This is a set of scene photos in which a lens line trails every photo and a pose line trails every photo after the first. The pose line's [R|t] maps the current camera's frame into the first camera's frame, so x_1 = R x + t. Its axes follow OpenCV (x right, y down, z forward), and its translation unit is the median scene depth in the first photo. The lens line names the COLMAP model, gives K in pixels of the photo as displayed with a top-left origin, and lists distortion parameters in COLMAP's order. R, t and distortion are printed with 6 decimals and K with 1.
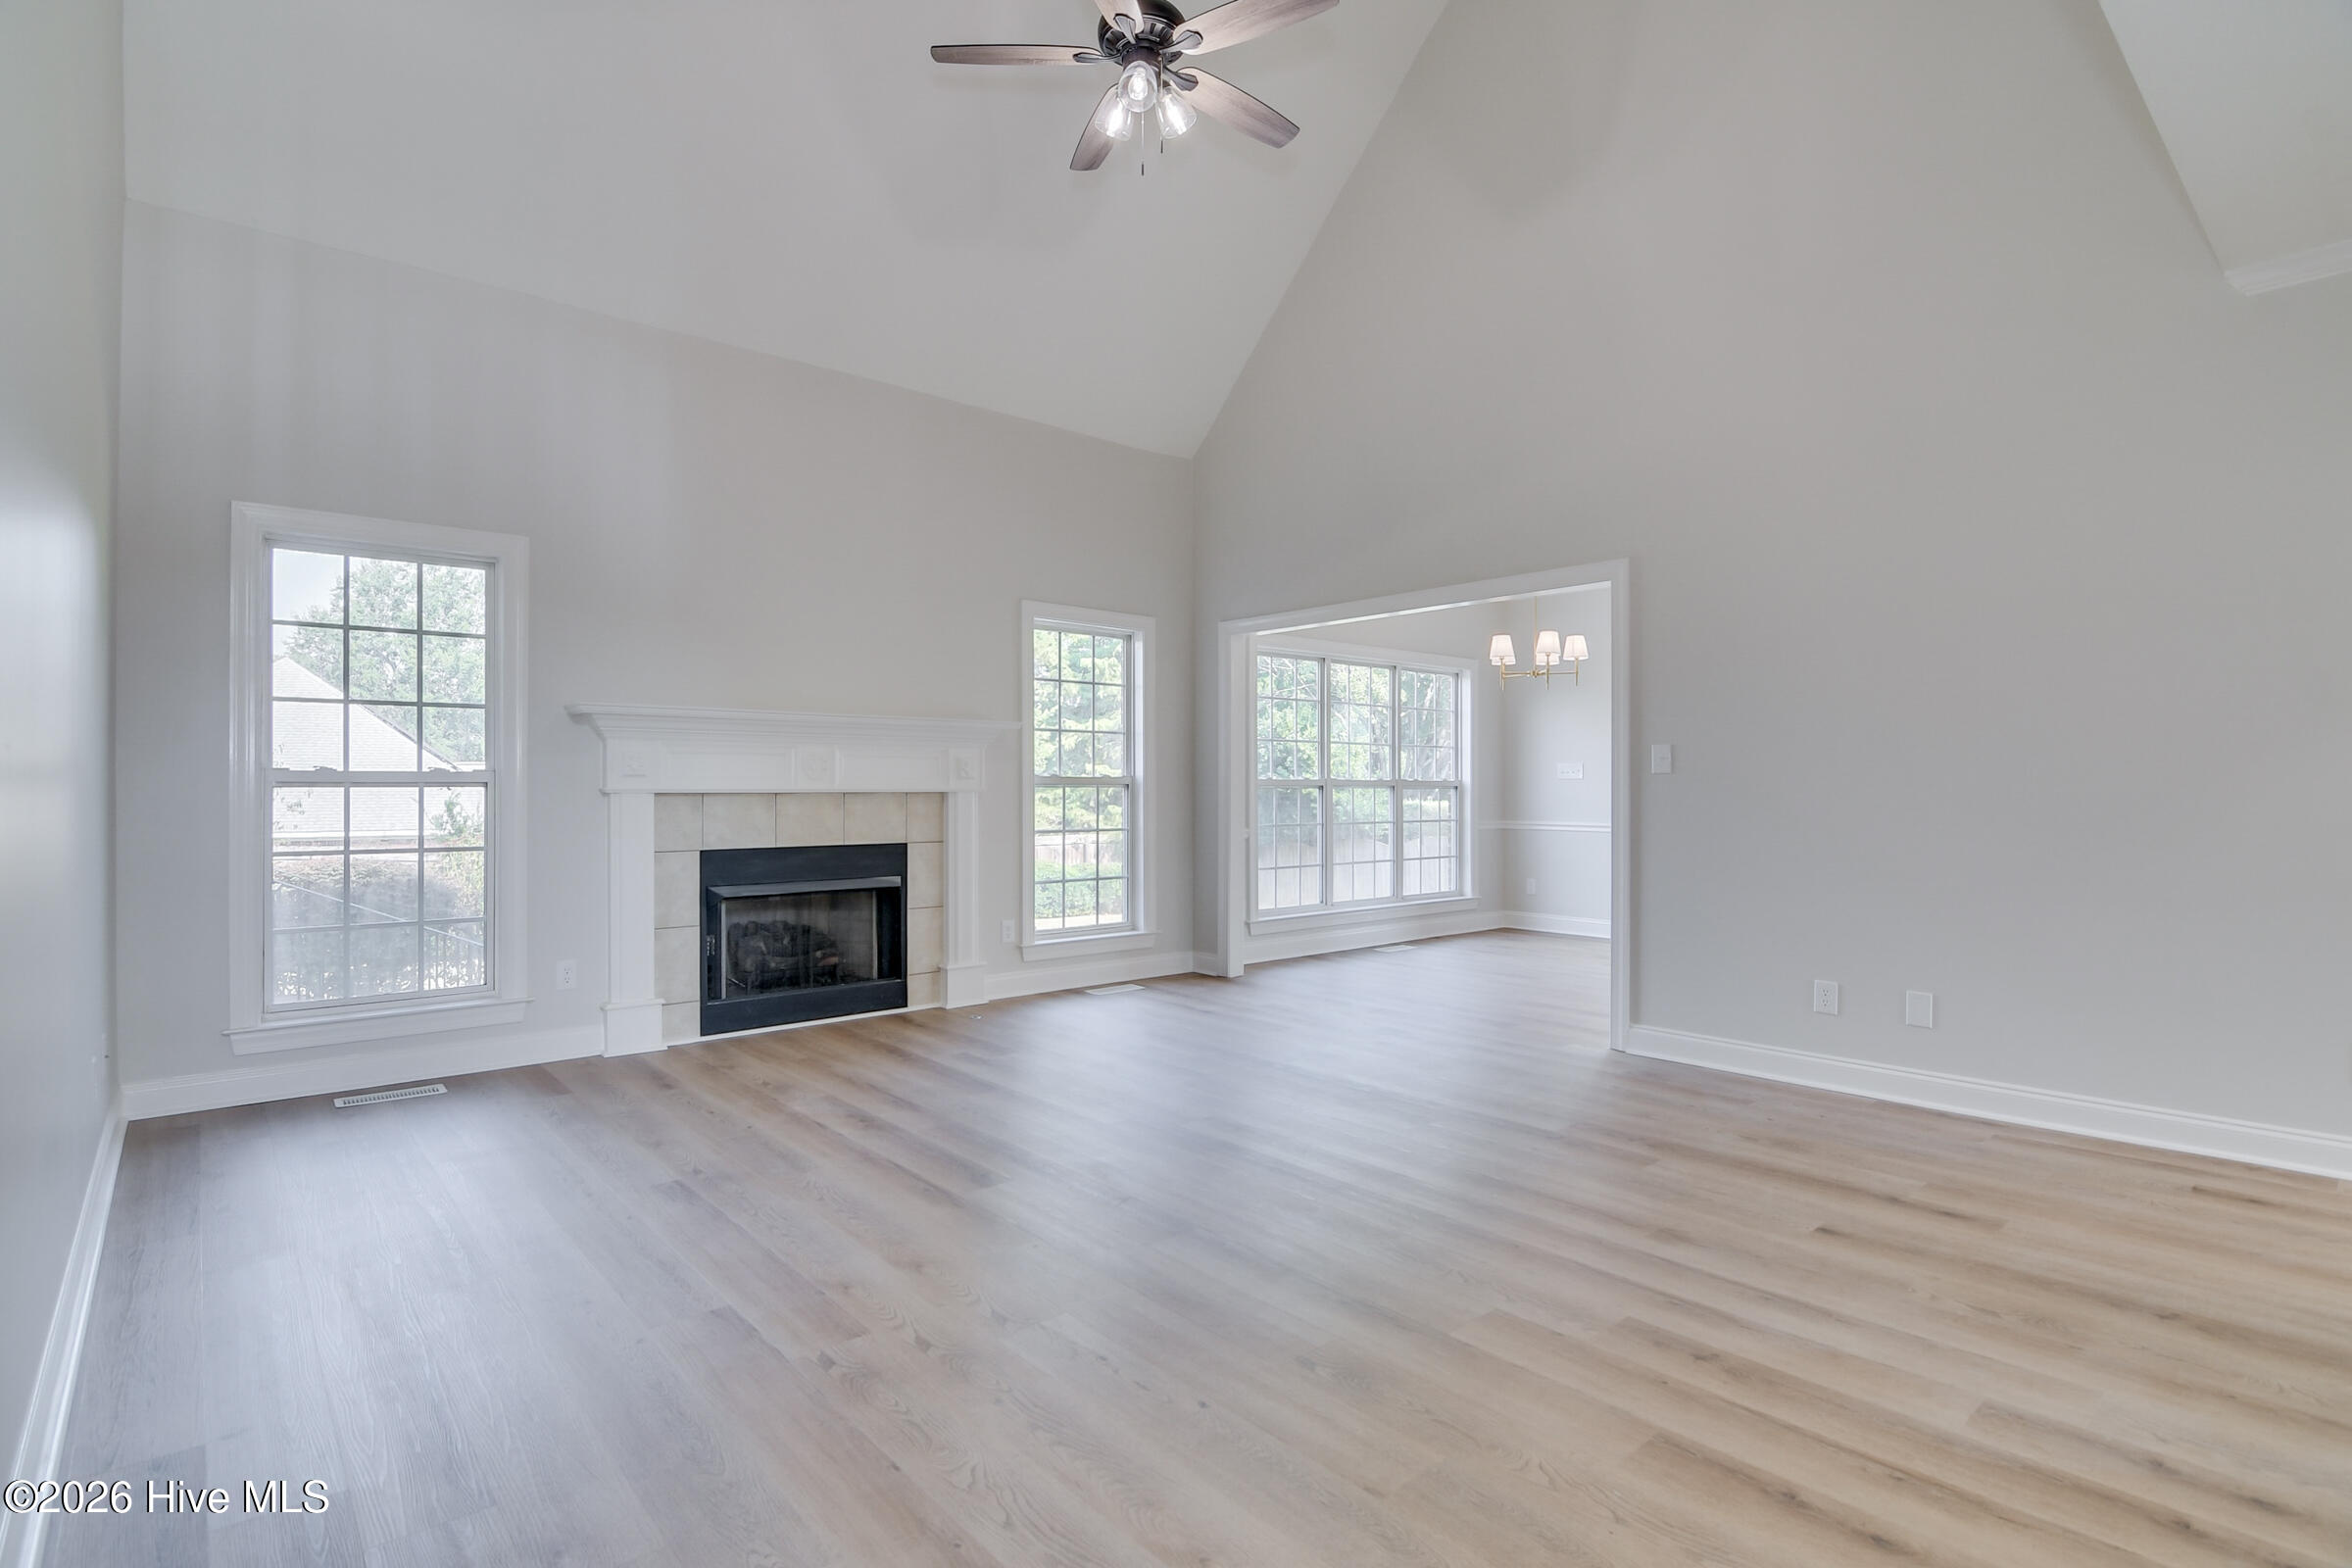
lens RADIAL K [[1140.5, 0, 1190.9], [0, 1140.5, 787.1], [0, 0, 1]] dist [-0.008910, -0.009336]
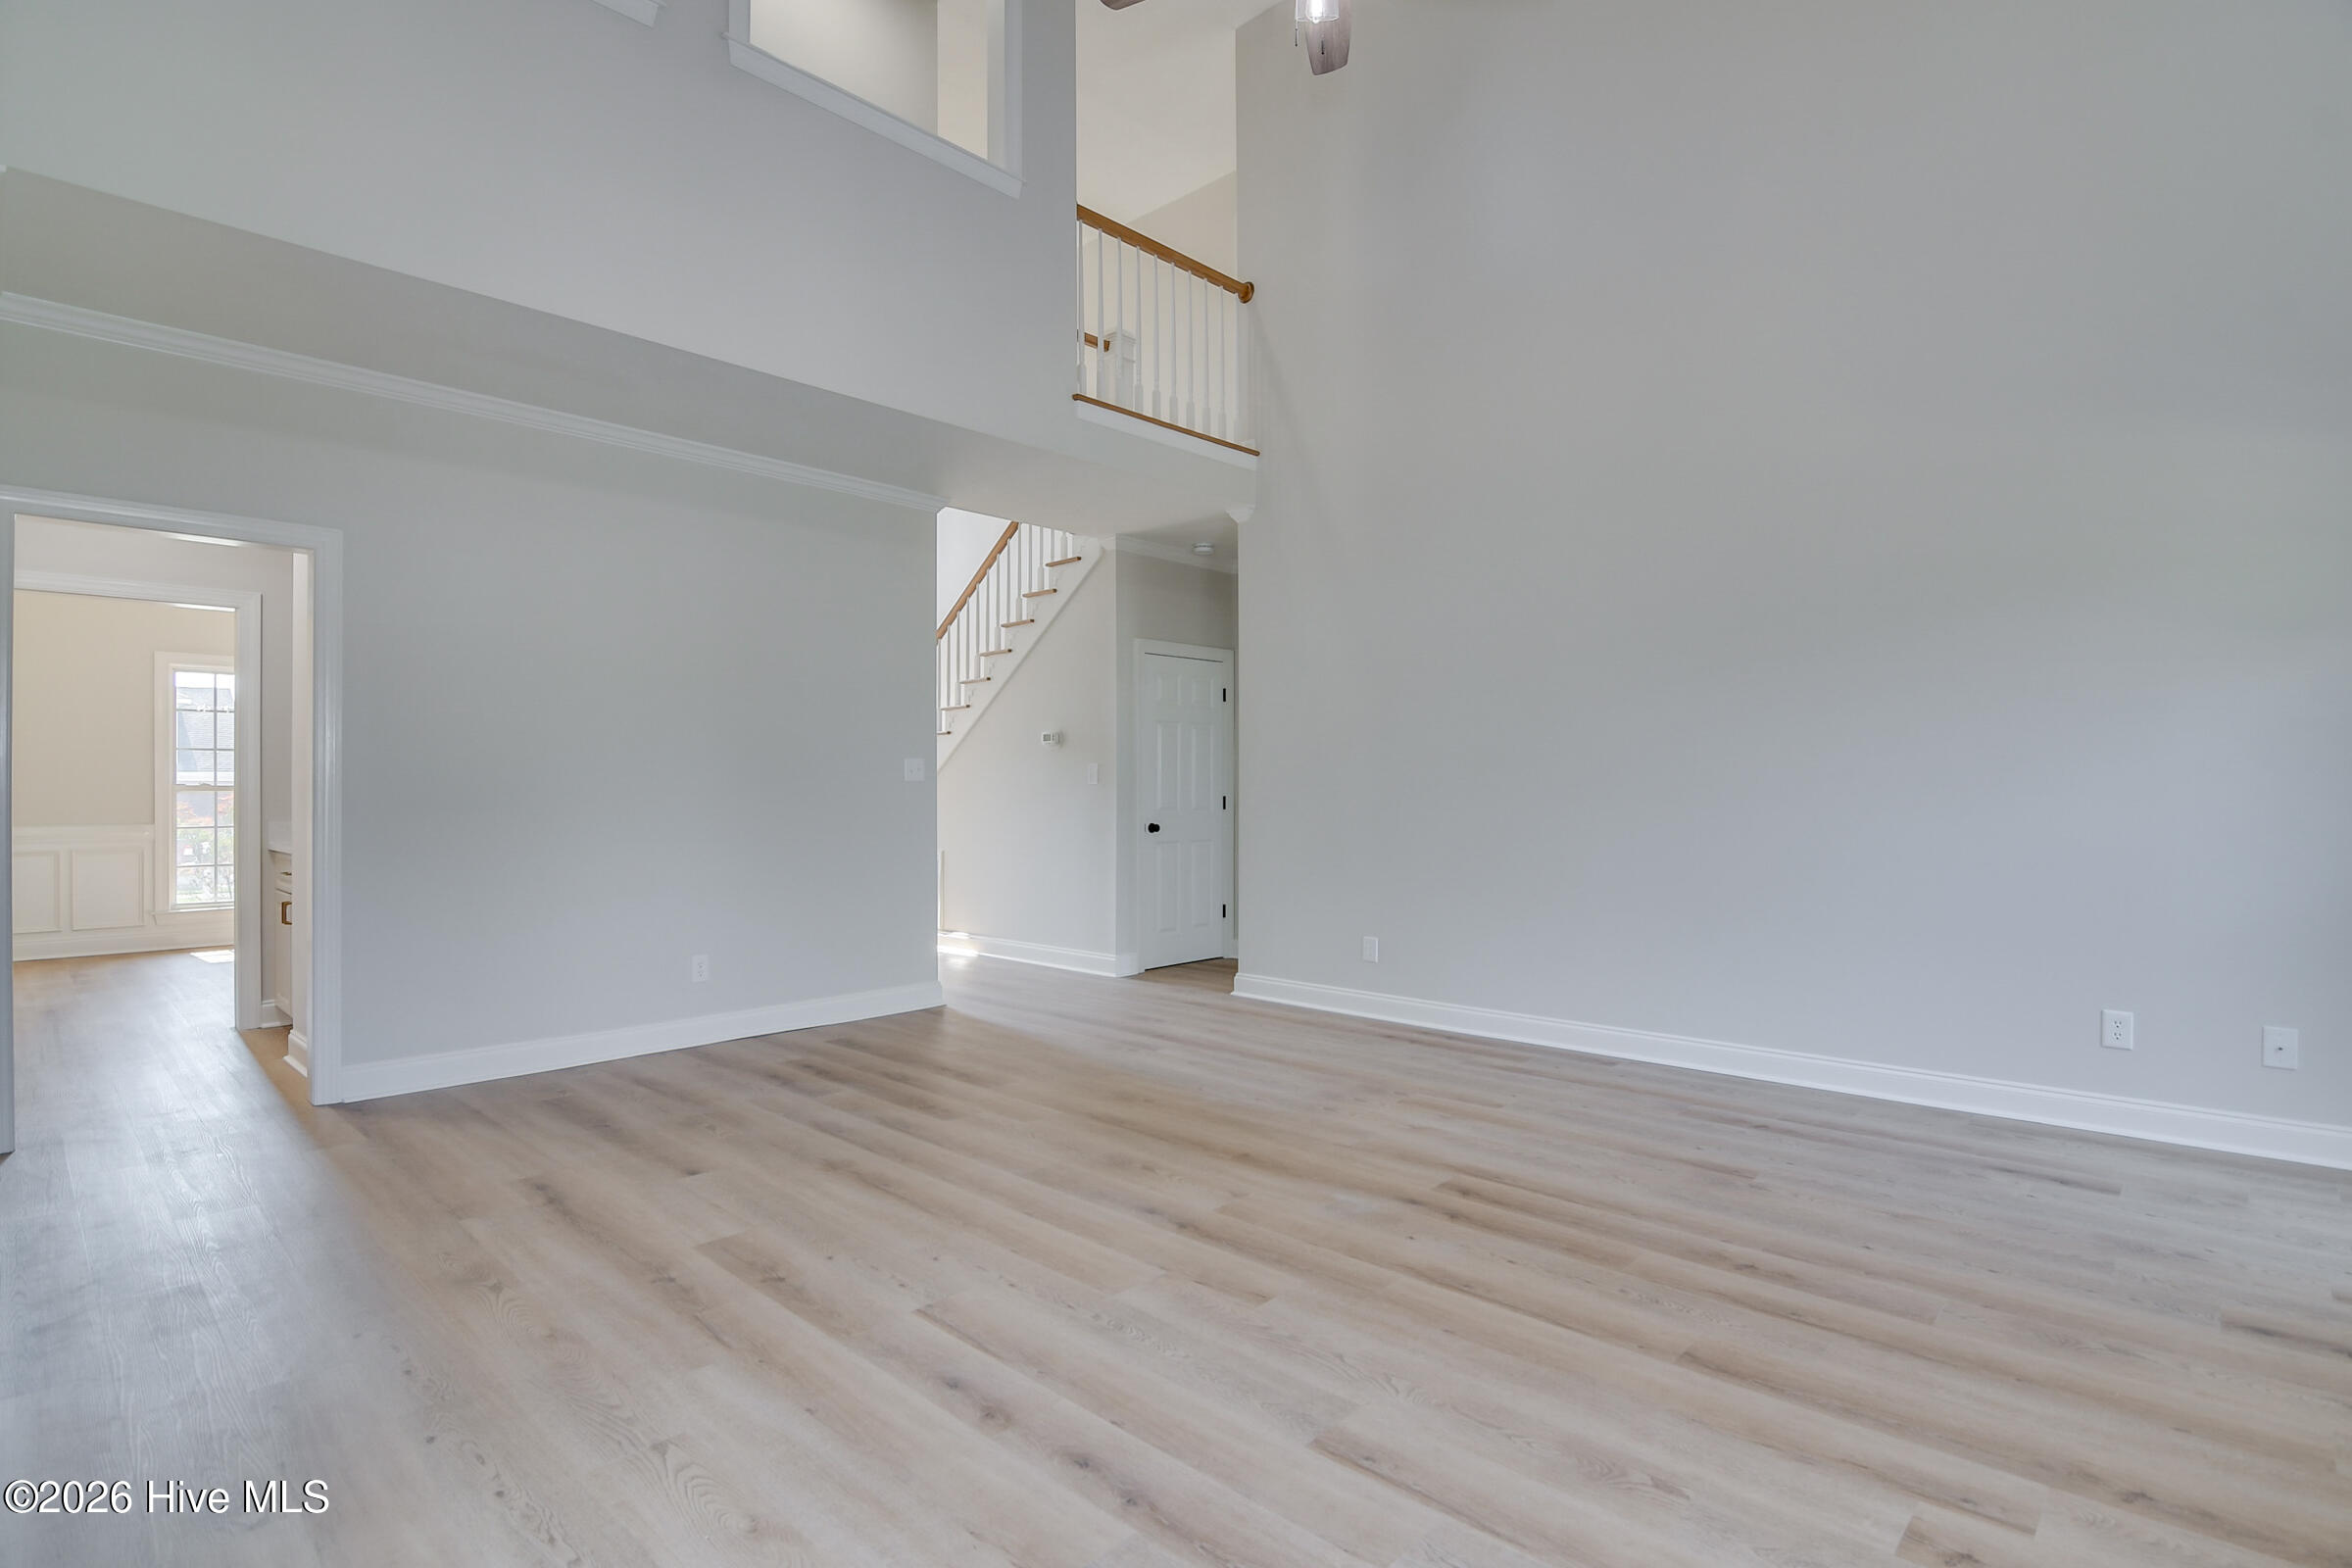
lens RADIAL K [[1140.5, 0, 1196.1], [0, 1140.5, 773.8], [0, 0, 1]] dist [-0.008910, -0.009336]
pose [[-0.995443, -0.000331, -0.095360, 0.107184], [0.000956, 0.999909, -0.013455, -0.002414], [0.095356, -0.013485, -0.995352, 1.507463]]
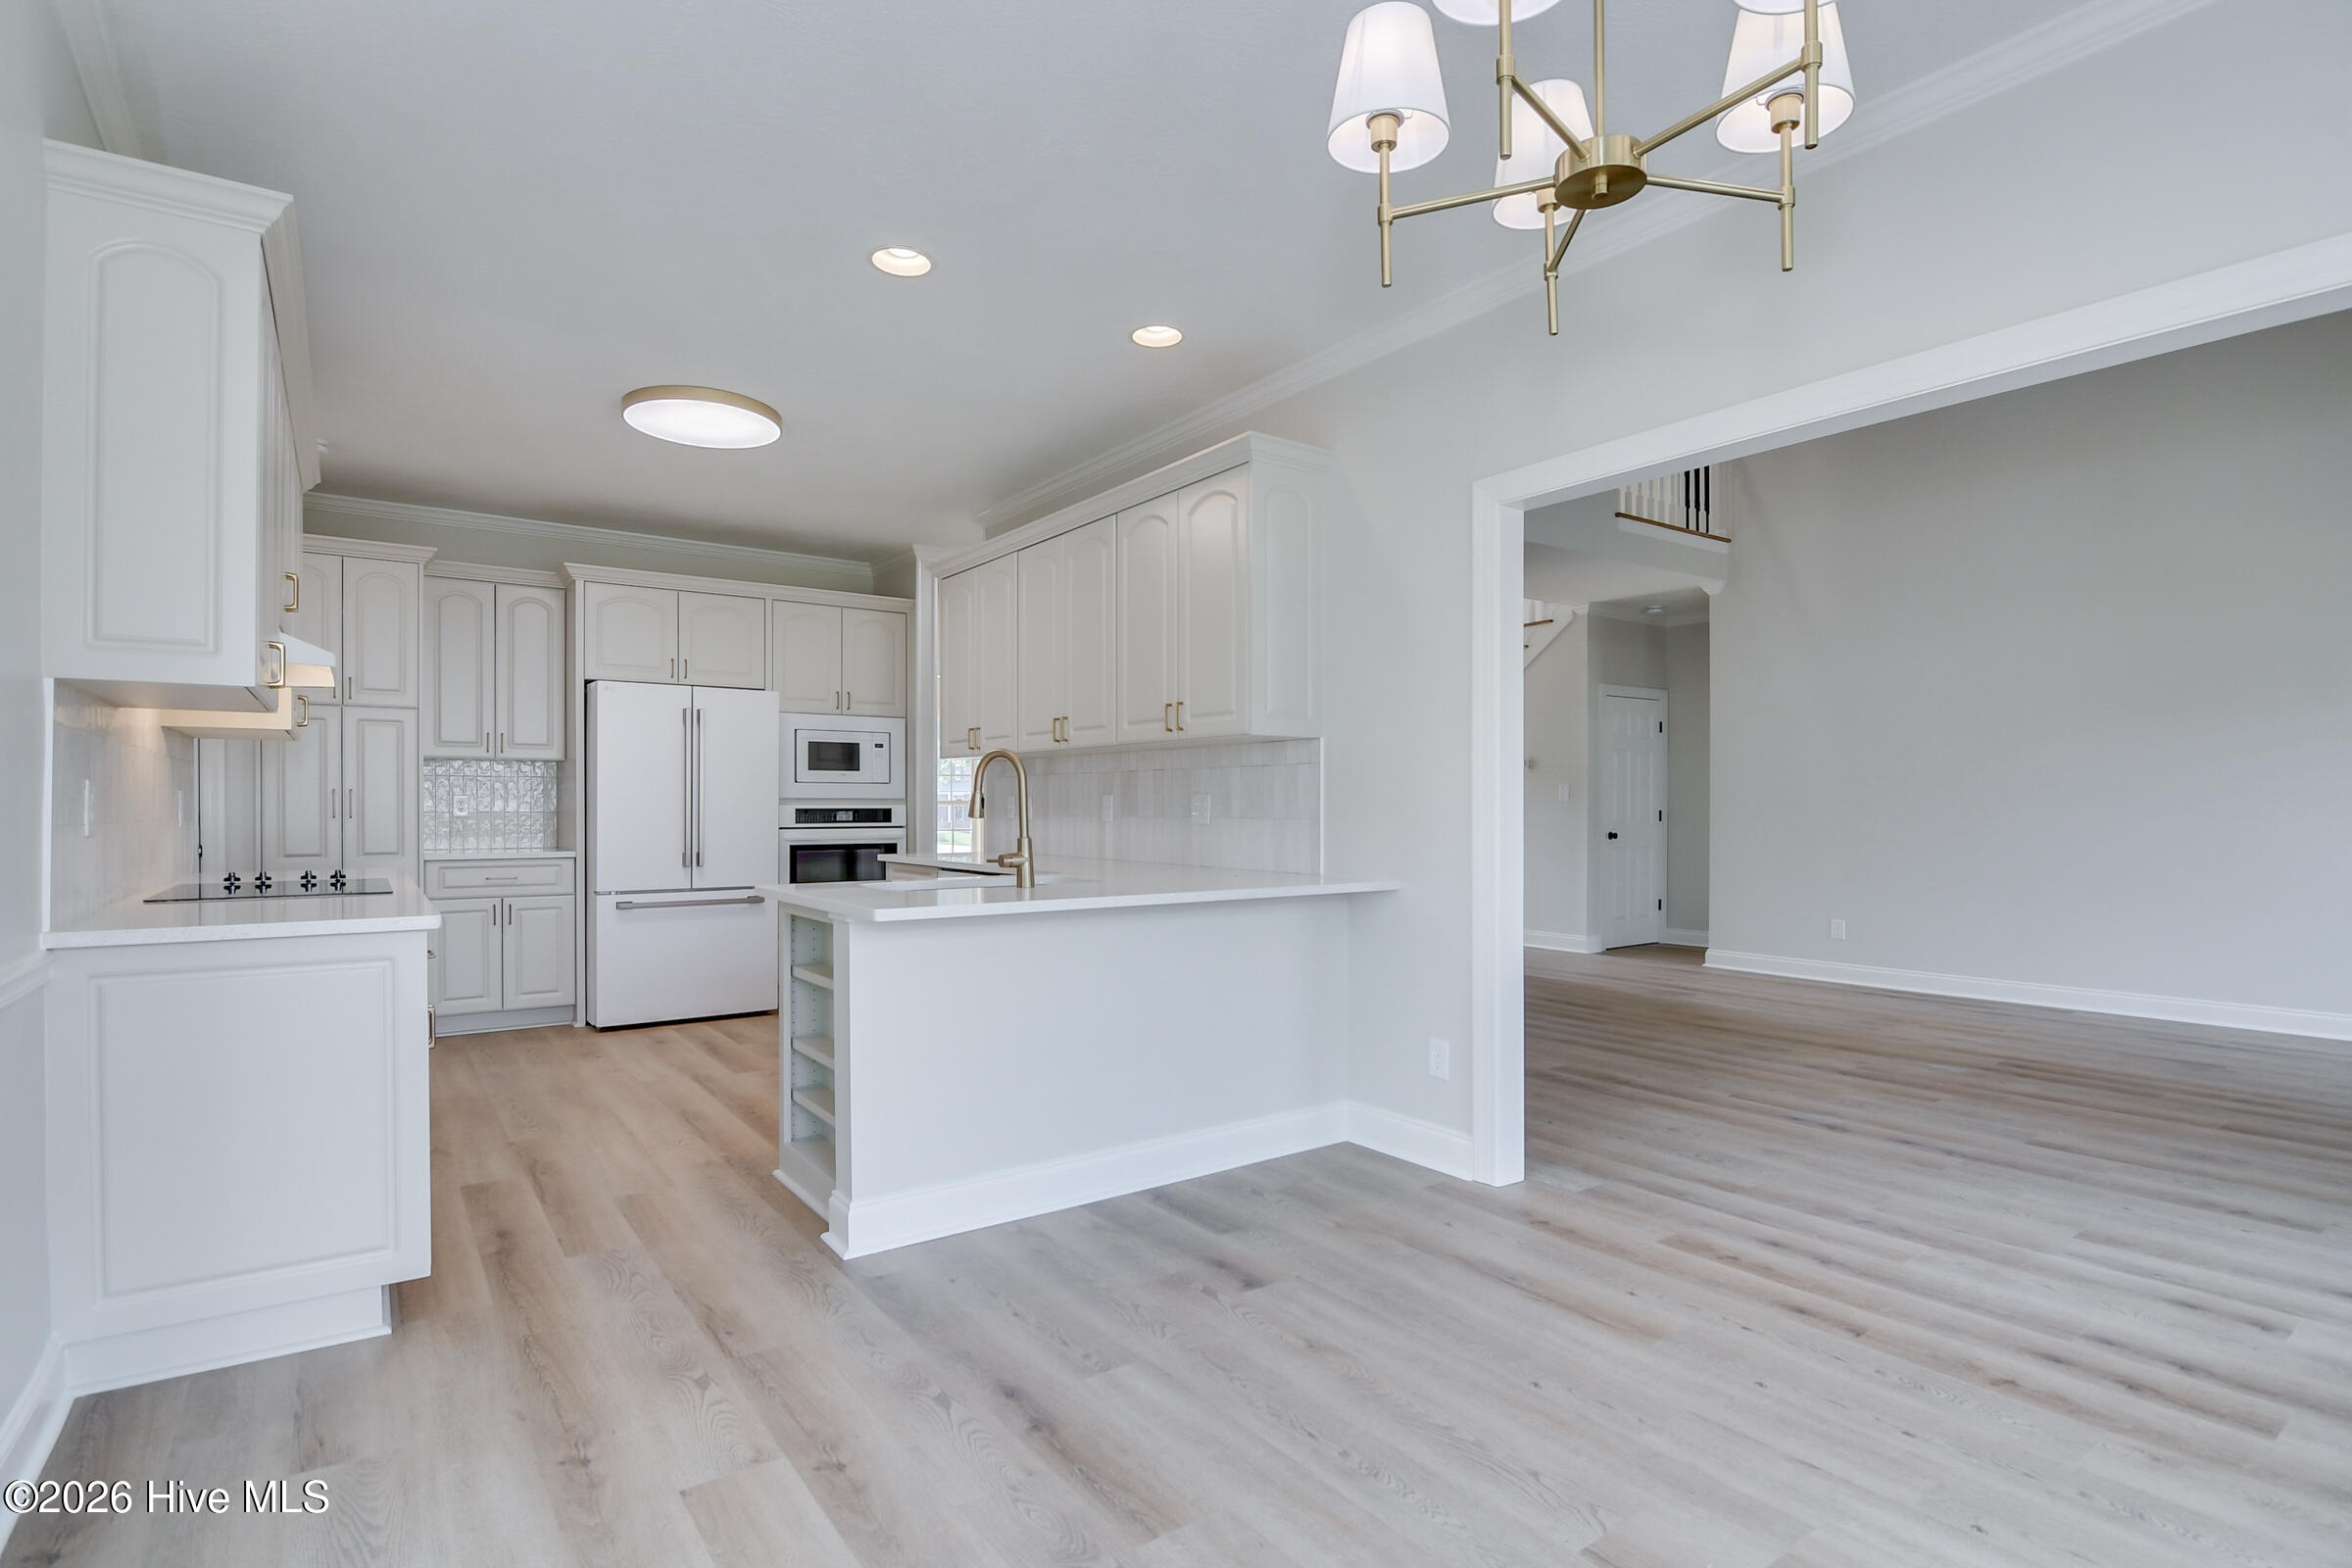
lens RADIAL K [[1140.5, 0, 1200.4], [0, 1140.5, 805.6], [0, 0, 1]] dist [-0.008910, -0.009336]
pose [[-0.996032, -0.000853, 0.088989, 0.585294], [-0.000855, 1.000000, 0.000016, -0.000051], [-0.088989, -0.000060, -0.996033, 1.991254]]
